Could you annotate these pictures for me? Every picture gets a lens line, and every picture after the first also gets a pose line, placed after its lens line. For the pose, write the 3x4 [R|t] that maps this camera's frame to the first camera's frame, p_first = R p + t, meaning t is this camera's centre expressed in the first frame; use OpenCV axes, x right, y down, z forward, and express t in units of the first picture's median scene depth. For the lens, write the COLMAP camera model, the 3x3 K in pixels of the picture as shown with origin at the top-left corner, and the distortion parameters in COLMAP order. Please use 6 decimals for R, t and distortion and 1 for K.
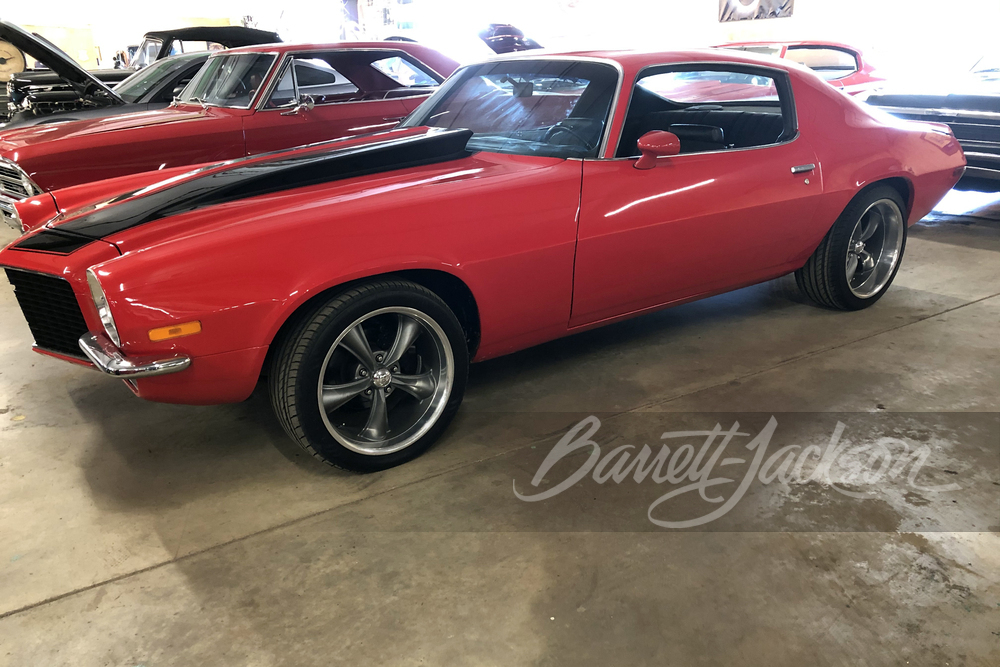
lens RADIAL K [[789.6, 0, 500.0], [0, 789.6, 333.5], [0, 0, 1]] dist [0.012907, 0.003562]
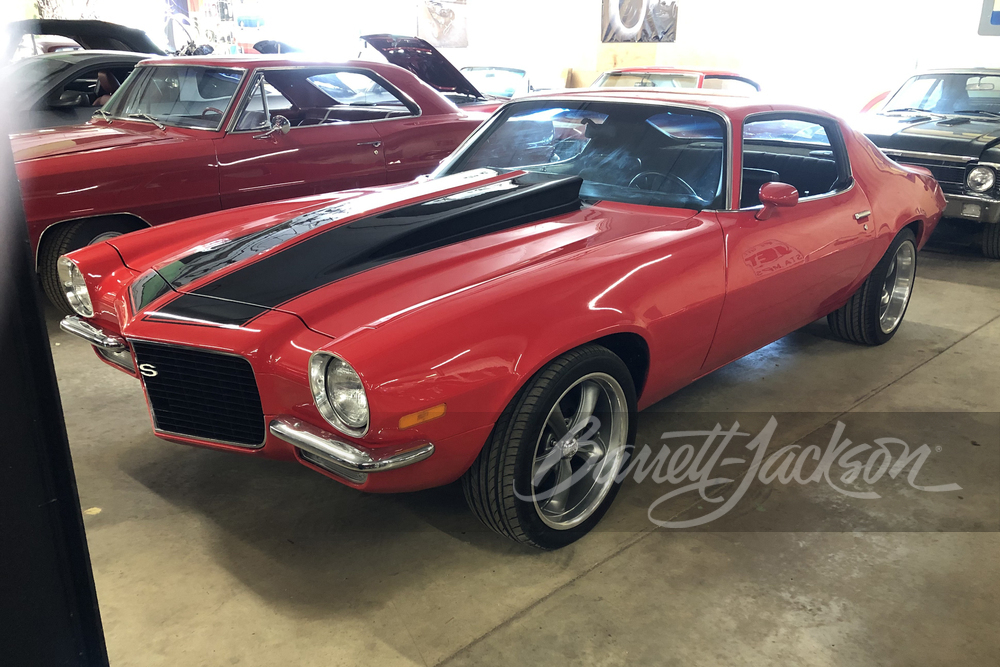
lens RADIAL K [[826.6, 0, 500.0], [0, 826.6, 333.5], [0, 0, 1]] dist [0.030961, 0.000020]
pose [[0.975339, -0.026540, 0.219111, -0.281840], [0.030309, 0.999445, -0.013854, -0.043577], [-0.218622, 0.020153, 0.975602, 0.028270]]
